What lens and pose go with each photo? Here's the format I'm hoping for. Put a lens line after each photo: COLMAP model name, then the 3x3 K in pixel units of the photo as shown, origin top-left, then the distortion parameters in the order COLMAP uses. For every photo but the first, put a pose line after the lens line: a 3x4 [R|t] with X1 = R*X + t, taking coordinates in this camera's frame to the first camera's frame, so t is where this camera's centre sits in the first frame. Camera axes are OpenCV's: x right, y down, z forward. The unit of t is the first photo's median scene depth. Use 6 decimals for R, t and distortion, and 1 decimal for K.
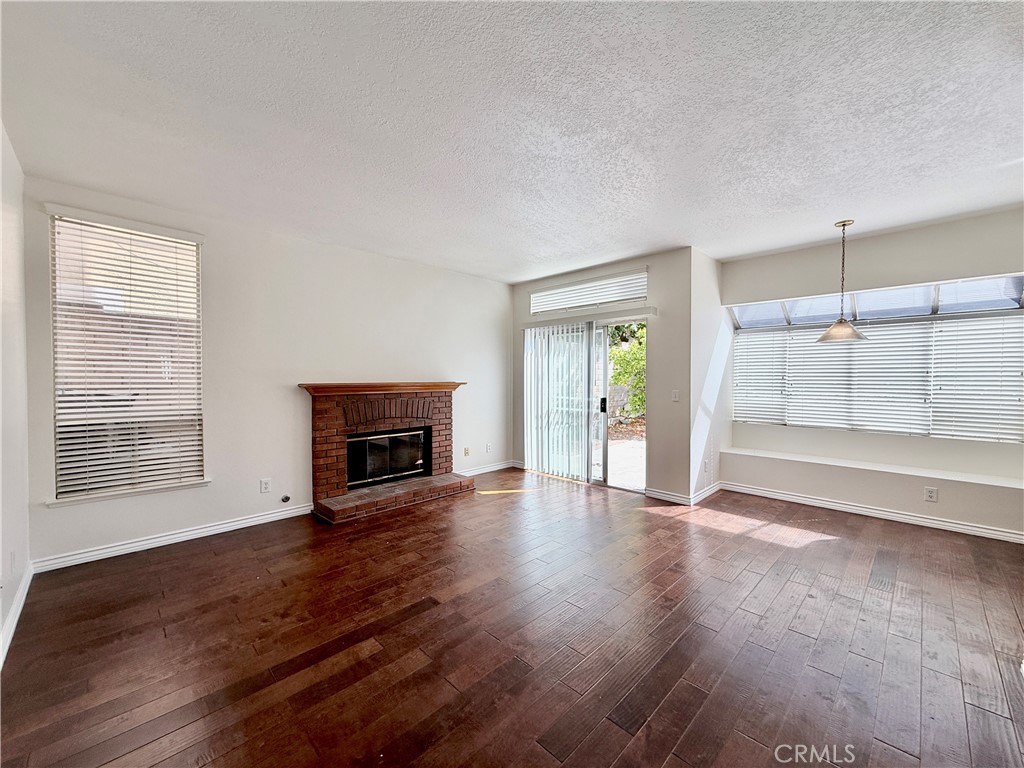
lens RADIAL K [[408.0, 0, 509.1], [0, 408.0, 382.9], [0, 0, 1]] dist [-0.001988, 0.000226]
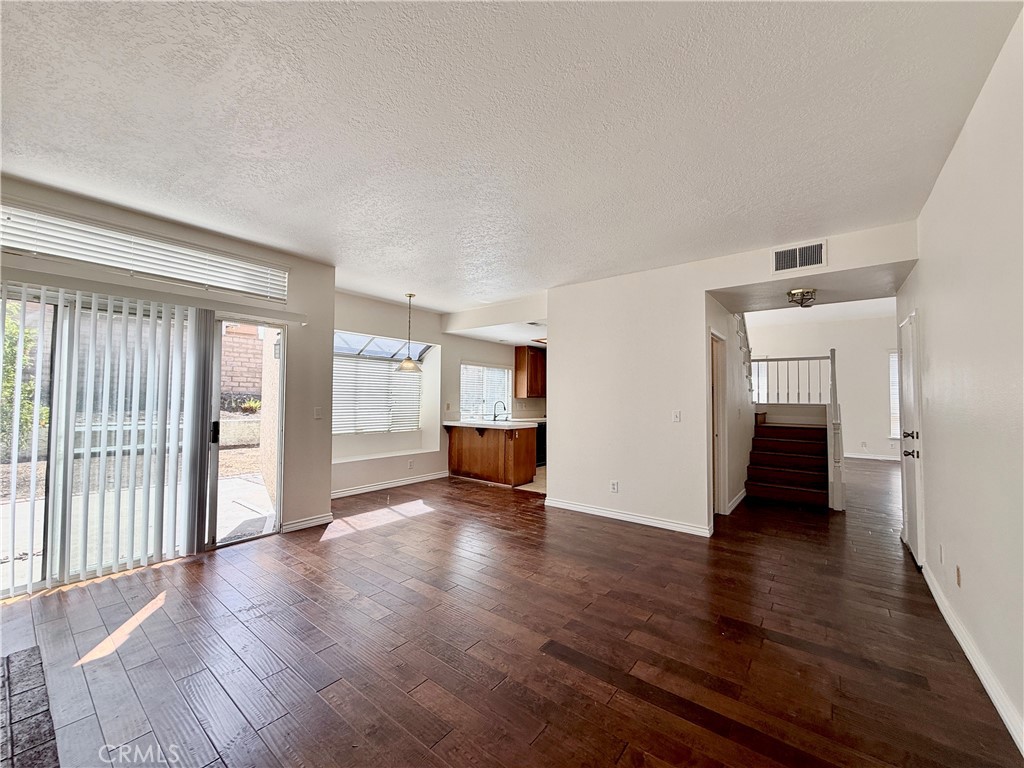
lens RADIAL K [[408.0, 0, 507.6], [0, 408.0, 385.2], [0, 0, 1]] dist [-0.001988, 0.000226]
pose [[-0.120529, 0.033473, 0.992145, -0.736562], [0.005746, 0.999438, -0.033021, -0.000089], [-0.992693, 0.001721, -0.120654, 0.821616]]
